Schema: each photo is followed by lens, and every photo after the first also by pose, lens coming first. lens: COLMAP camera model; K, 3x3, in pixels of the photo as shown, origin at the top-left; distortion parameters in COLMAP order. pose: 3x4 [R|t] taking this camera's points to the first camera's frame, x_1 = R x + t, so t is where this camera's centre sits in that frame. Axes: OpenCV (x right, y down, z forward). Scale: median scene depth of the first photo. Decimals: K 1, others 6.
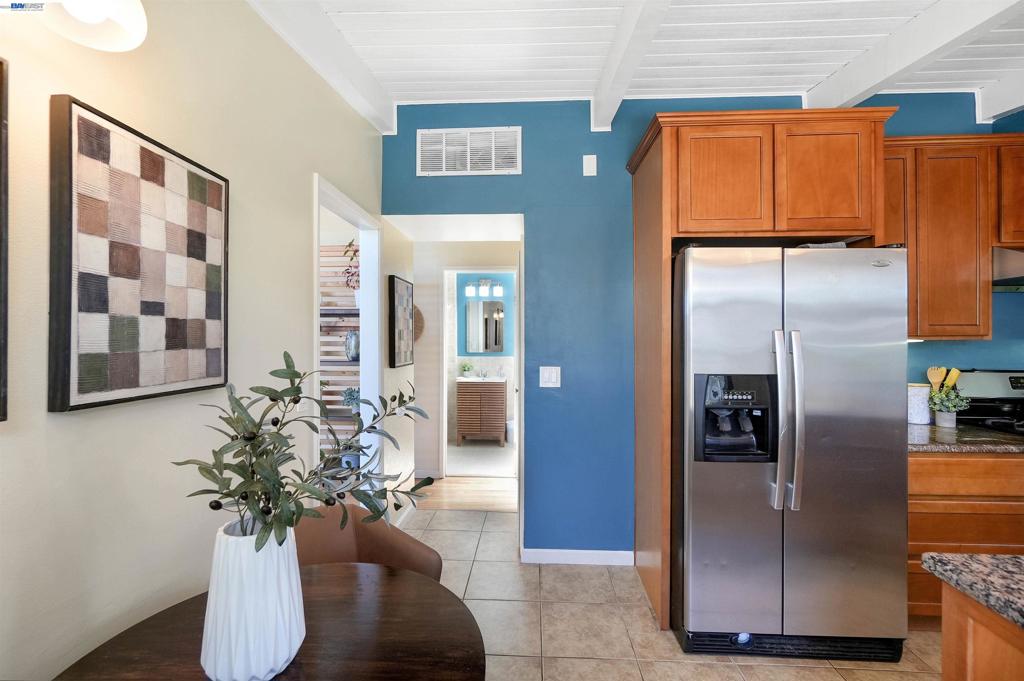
lens RADIAL K [[446.1, 0, 511.6], [0, 446.1, 336.3], [0, 0, 1]] dist [-0.001510, 0.000608]
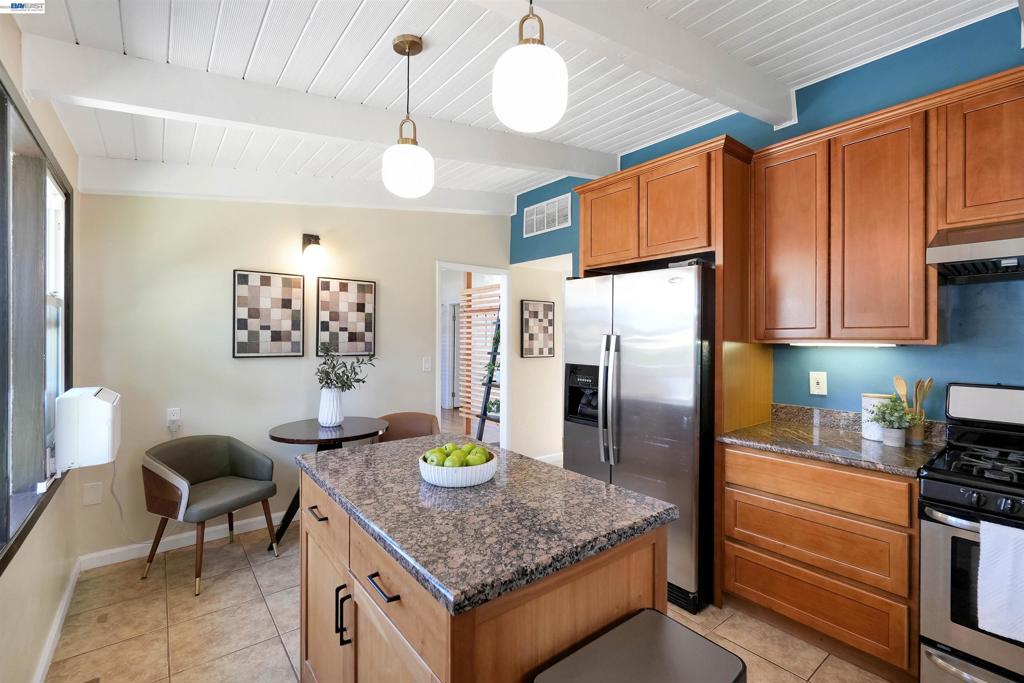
lens RADIAL K [[454.3, 0, 508.8], [0, 454.3, 339.3], [0, 0, 1]] dist [-0.000748, 0.000114]
pose [[0.654221, 0.006245, -0.756277, 1.386626], [-0.002204, 0.999977, 0.006351, -0.006624], [0.756300, -0.002488, 0.654220, -0.155921]]
